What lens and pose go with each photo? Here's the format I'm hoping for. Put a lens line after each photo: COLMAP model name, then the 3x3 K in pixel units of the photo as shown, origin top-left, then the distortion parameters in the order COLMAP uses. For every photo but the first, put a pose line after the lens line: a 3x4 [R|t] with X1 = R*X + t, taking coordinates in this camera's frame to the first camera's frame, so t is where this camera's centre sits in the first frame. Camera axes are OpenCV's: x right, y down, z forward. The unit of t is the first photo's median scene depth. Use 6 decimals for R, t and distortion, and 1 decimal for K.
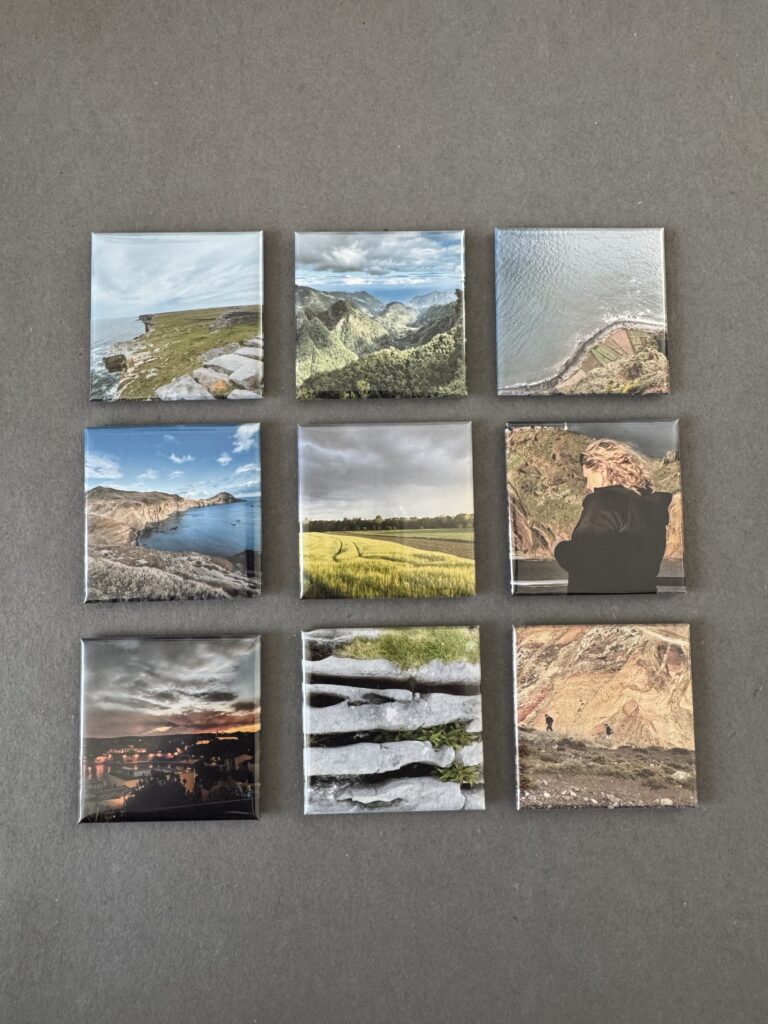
lens RADIAL K [[714.6, 0, 385.1], [0, 714.6, 510.1], [0, 0, 1]] dist [-0.011585, -0.004061]
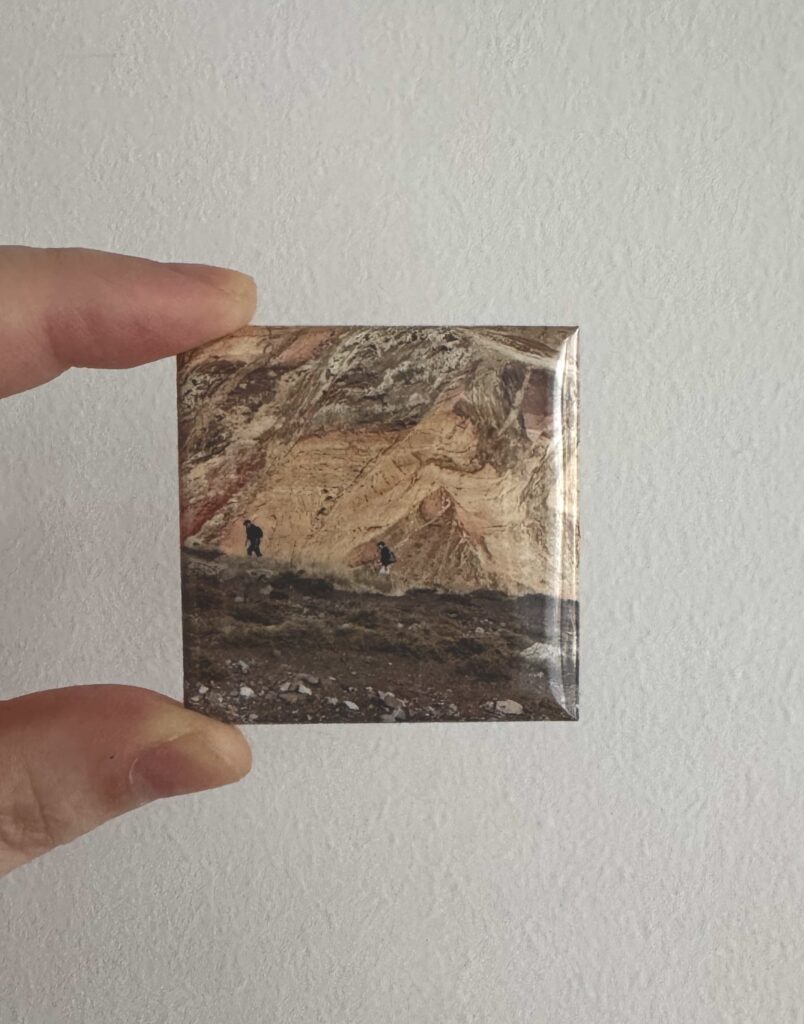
lens RADIAL K [[771.7, 0, 402.4], [0, 771.7, 511.3], [0, 0, 1]] dist [0.007341, 0.000328]
pose [[0.999988, 0.001814, 0.004450, 0.320885], [-0.002407, 0.990530, 0.137273, 0.212906], [-0.004159, -0.137282, 0.990523, 0.515499]]
